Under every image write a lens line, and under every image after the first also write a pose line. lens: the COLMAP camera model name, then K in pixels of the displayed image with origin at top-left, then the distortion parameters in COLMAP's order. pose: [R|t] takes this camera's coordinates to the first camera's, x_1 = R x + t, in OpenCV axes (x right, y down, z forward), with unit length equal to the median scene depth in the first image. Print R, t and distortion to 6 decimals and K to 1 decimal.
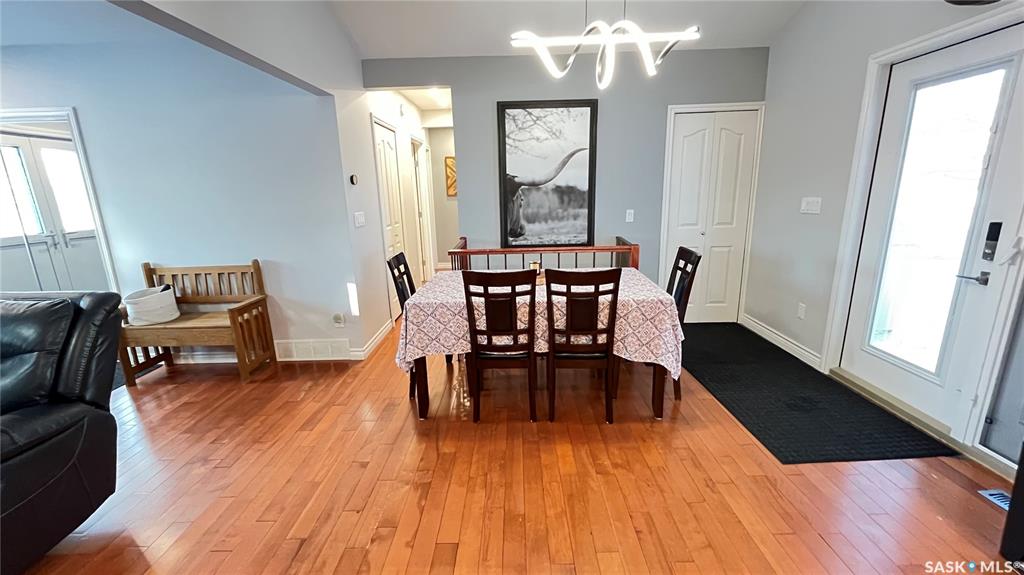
lens RADIAL K [[414.4, 0, 510.6], [0, 414.4, 288.3], [0, 0, 1]] dist [-0.002515, -0.000553]
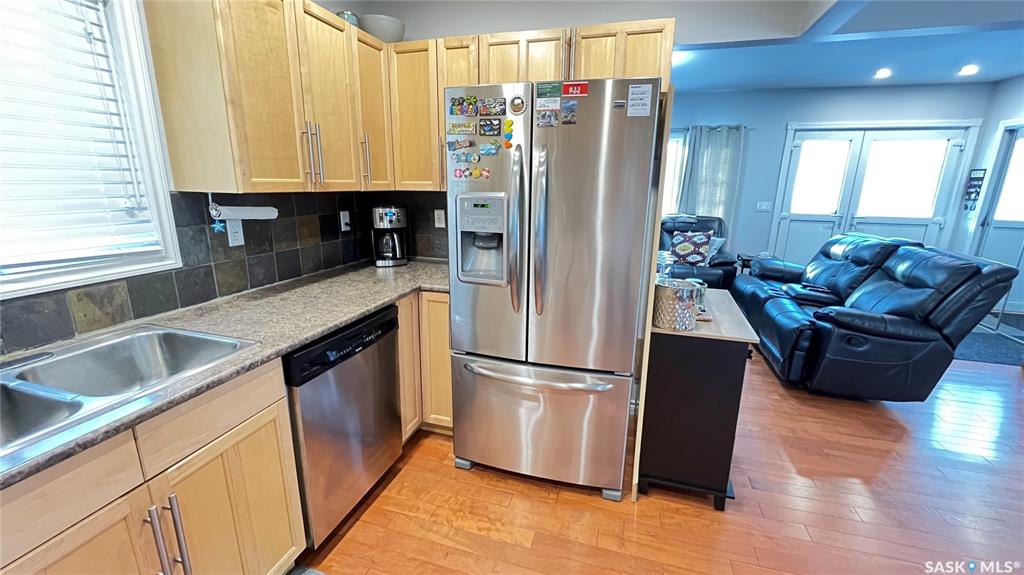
lens RADIAL K [[414.4, 0, 511.7], [0, 414.4, 285.0], [0, 0, 1]] dist [-0.002515, -0.000553]
pose [[-0.272156, 0.255582, -0.927690, 0.307799], [-0.235105, 0.917201, 0.321665, 0.008067], [0.933090, 0.305648, -0.189533, -0.071543]]
